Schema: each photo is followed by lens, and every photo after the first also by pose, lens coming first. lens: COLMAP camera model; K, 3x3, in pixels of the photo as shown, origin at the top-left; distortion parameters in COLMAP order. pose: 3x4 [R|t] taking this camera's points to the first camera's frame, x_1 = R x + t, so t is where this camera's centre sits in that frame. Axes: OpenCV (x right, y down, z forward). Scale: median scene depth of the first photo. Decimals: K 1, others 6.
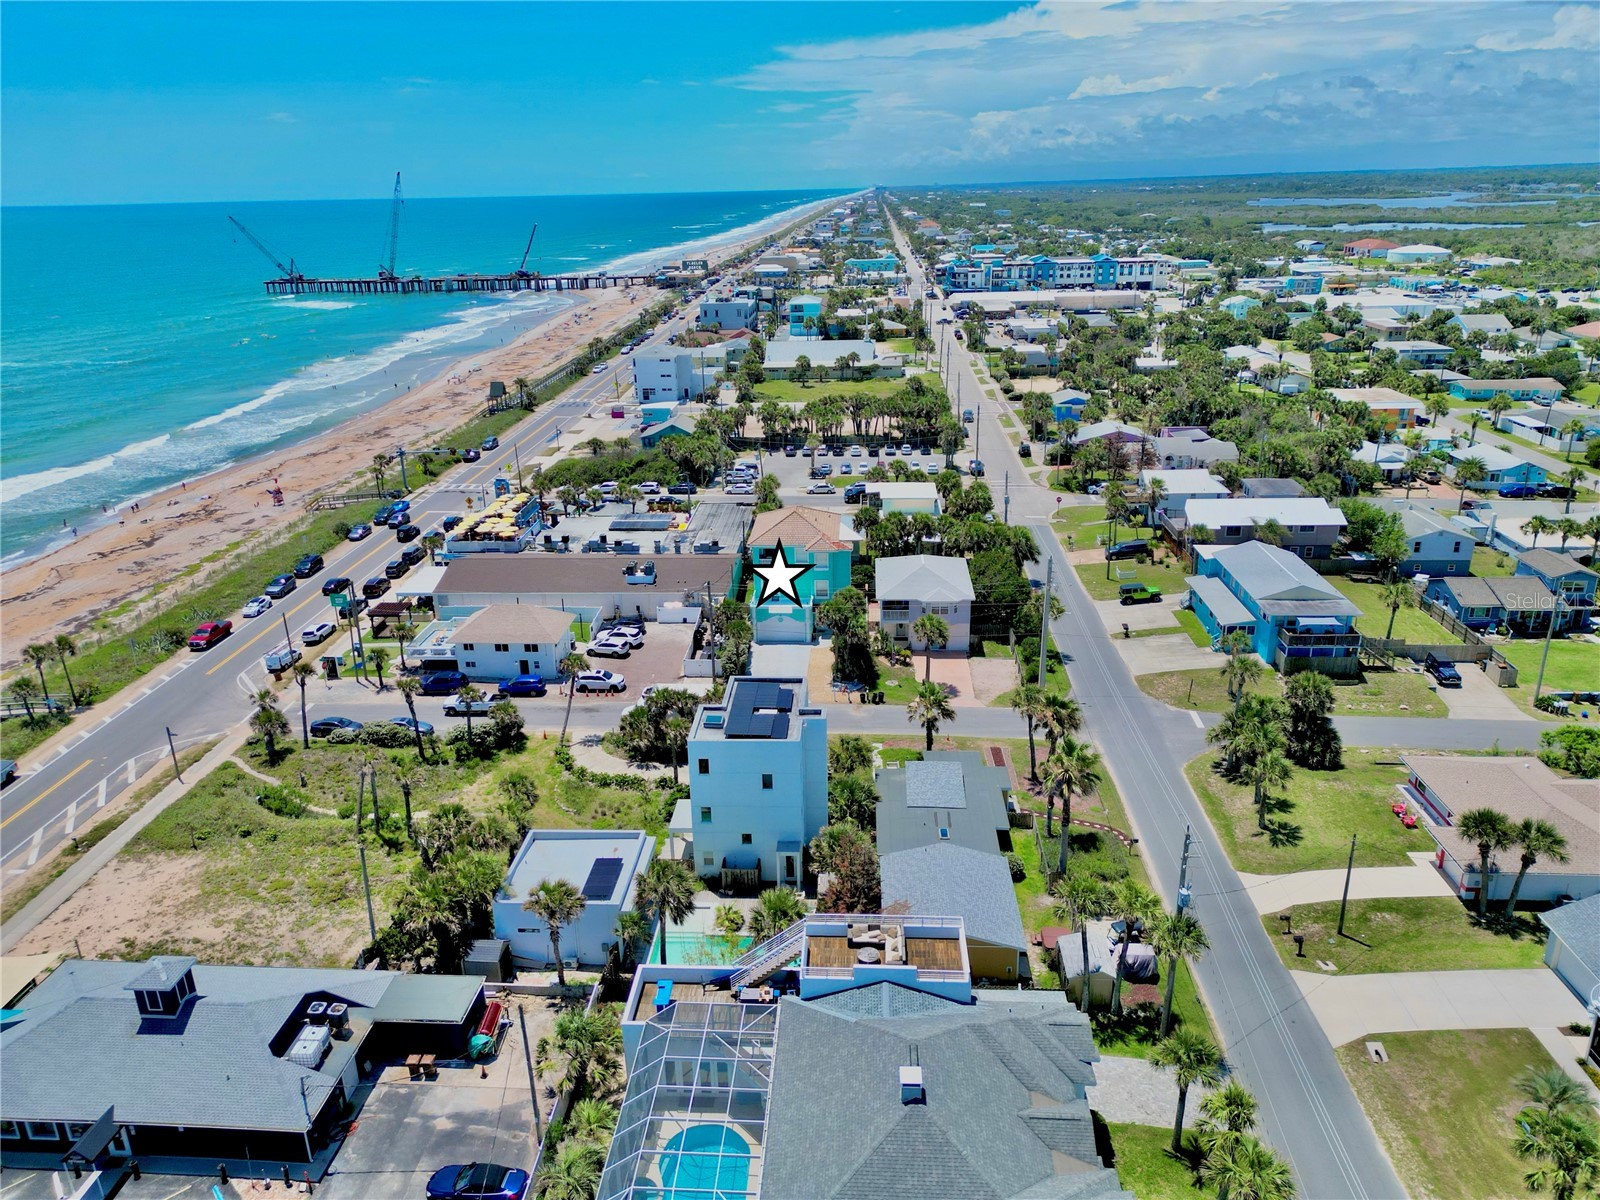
lens RADIAL K [[1120.5, 0, 797.1], [0, 1120.5, 581.3], [0, 0, 1]] dist [0.070882, -0.082032]
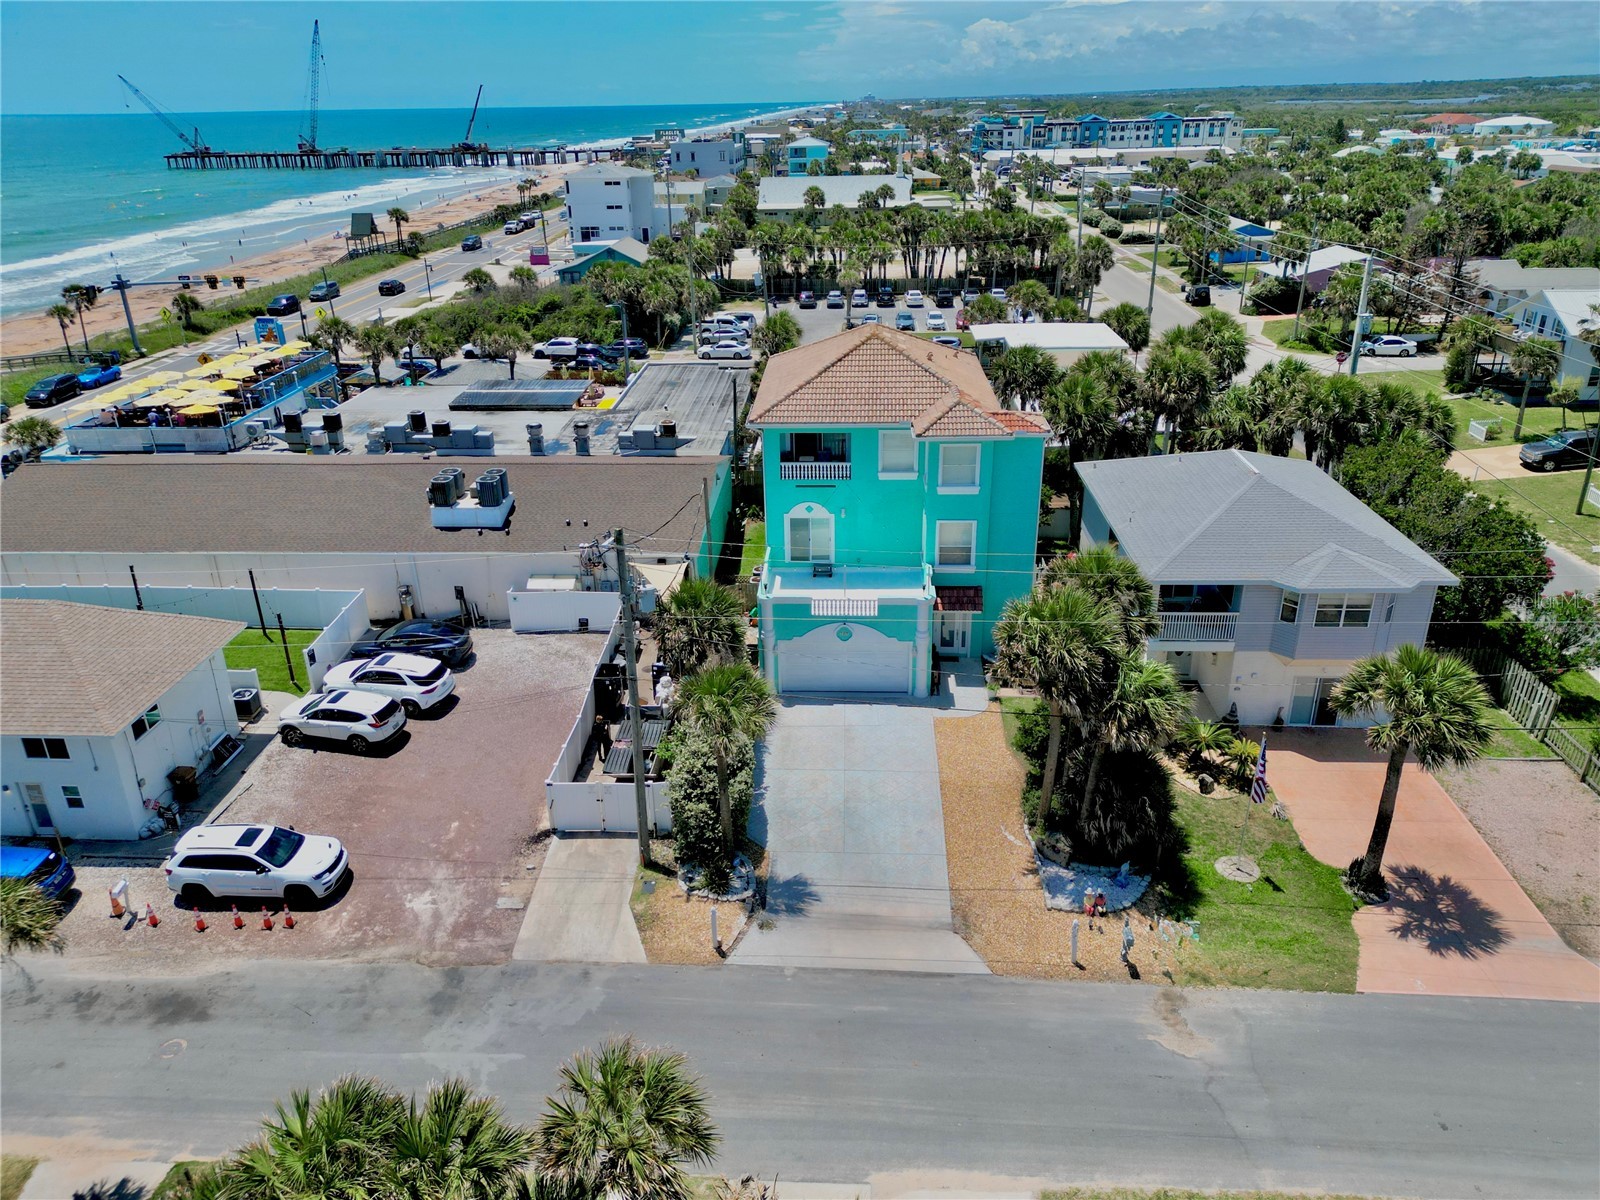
lens RADIAL K [[1120.5, 0, 797.1], [0, 1120.5, 581.3], [0, 0, 1]] dist [0.070882, -0.082032]
pose [[0.999907, -0.000419, 0.013610, -0.027400], [-0.000472, 0.997863, 0.065337, -0.004133], [-0.013608, -0.065337, 0.997770, 0.519274]]
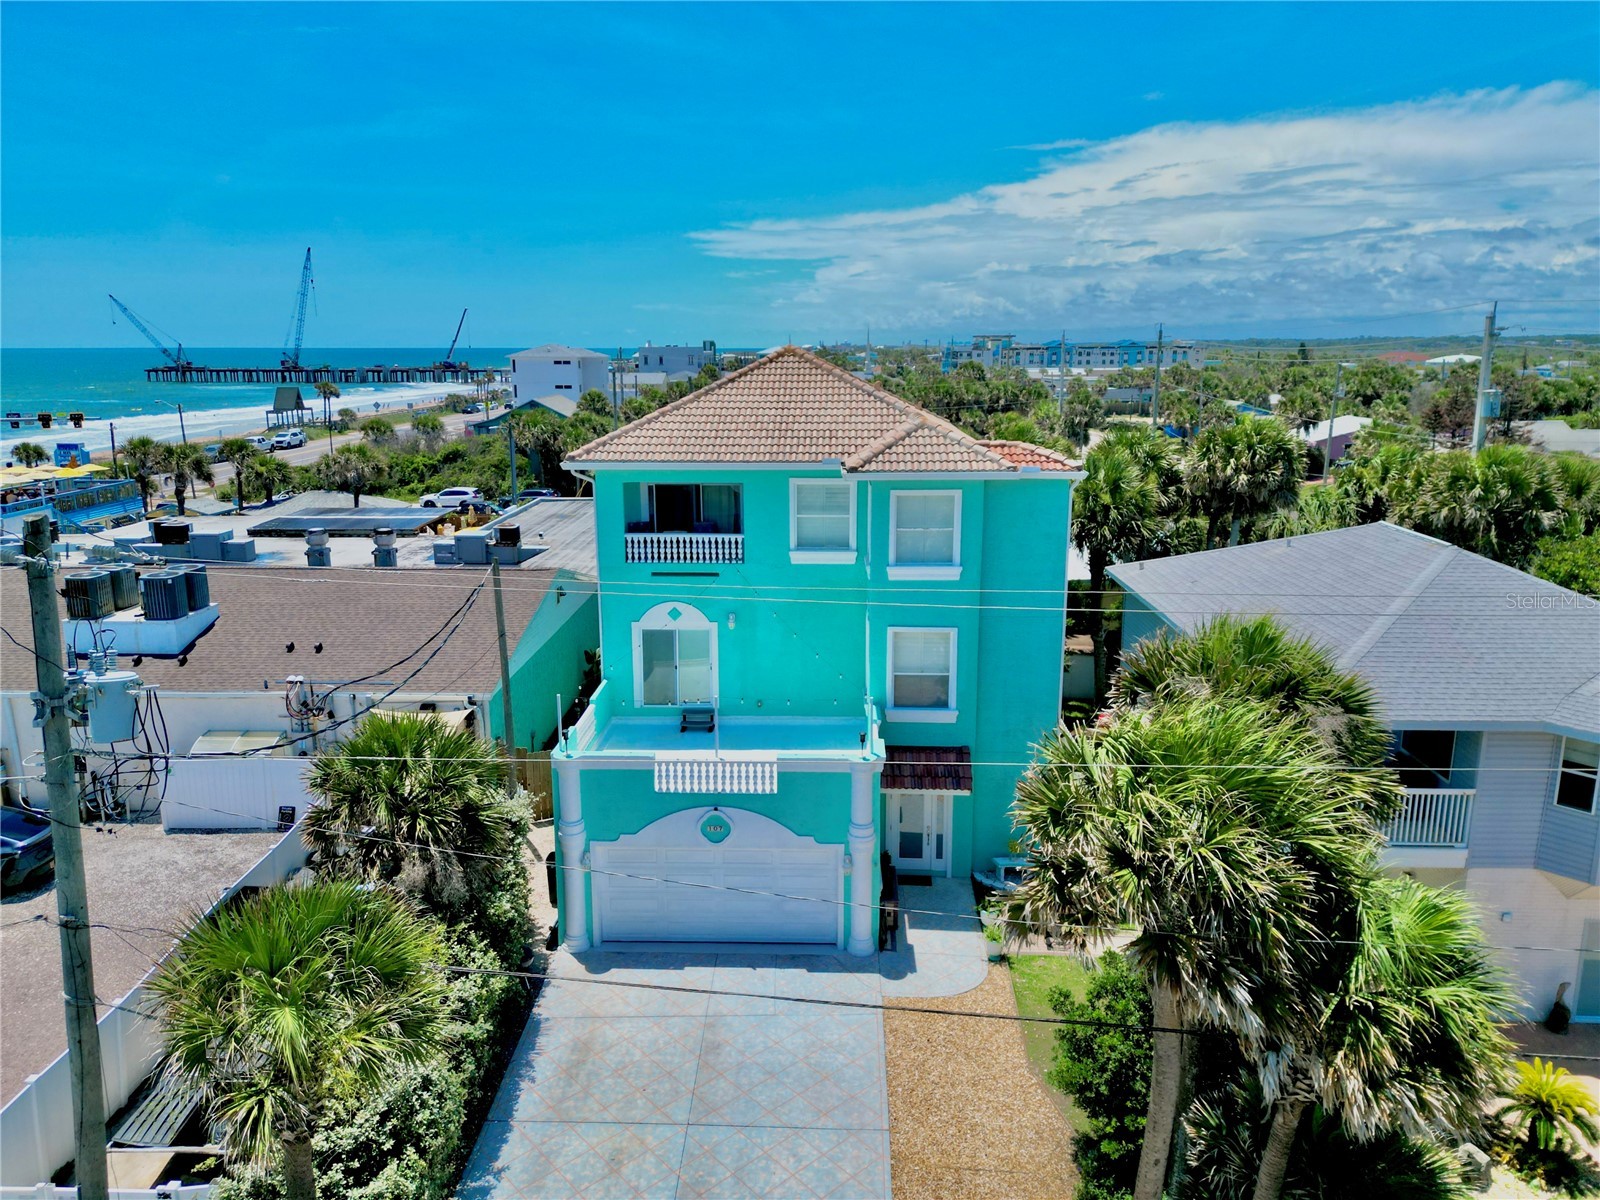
lens RADIAL K [[1120.5, 0, 797.1], [0, 1120.5, 581.3], [0, 0, 1]] dist [0.070882, -0.082032]
pose [[0.999381, 0.013825, 0.032351, -0.006280], [-0.009493, 0.991411, -0.130438, 0.013957], [-0.033876, 0.130050, 0.990929, 0.644123]]
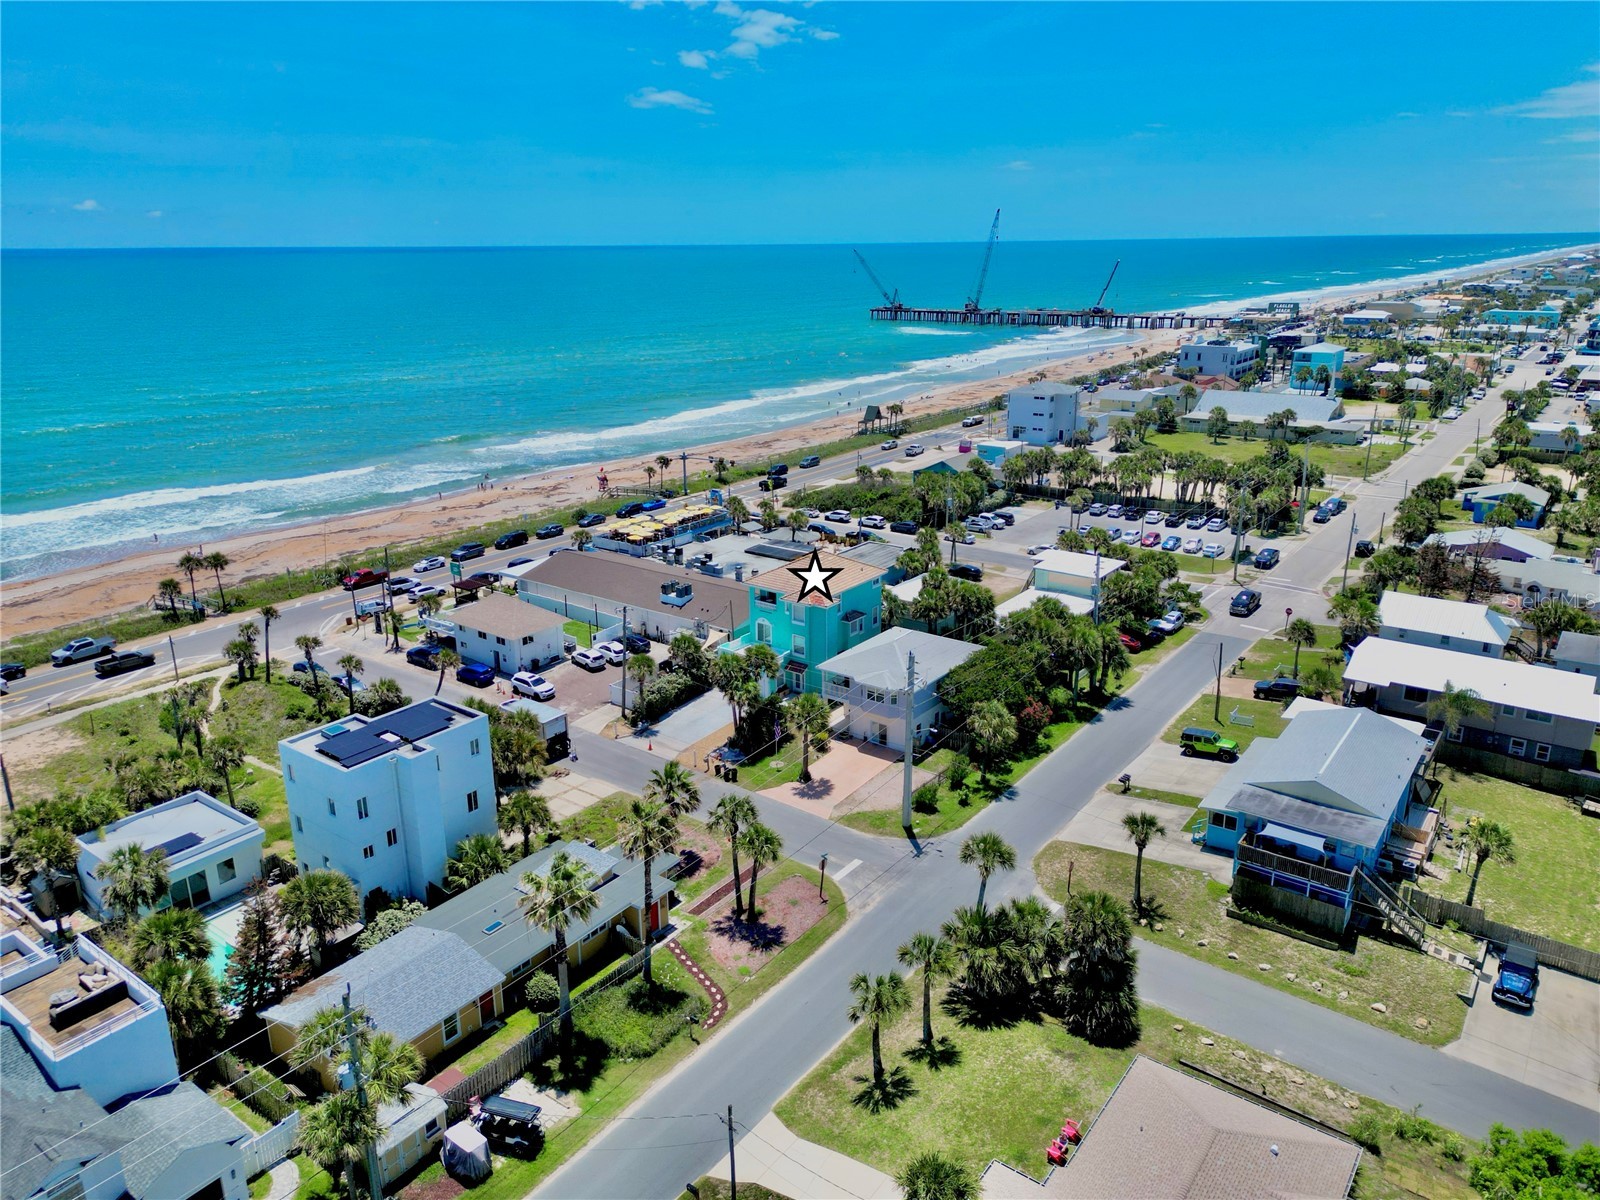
lens RADIAL K [[1118.4, 0, 799.7], [0, 1118.4, 582.4], [0, 0, 1]] dist [0.068845, -0.054680]
pose [[0.837233, 0.173775, -0.518501, 0.381159], [-0.190317, 0.981484, 0.021635, -0.049524], [0.512661, 0.080566, 0.854803, 0.197068]]
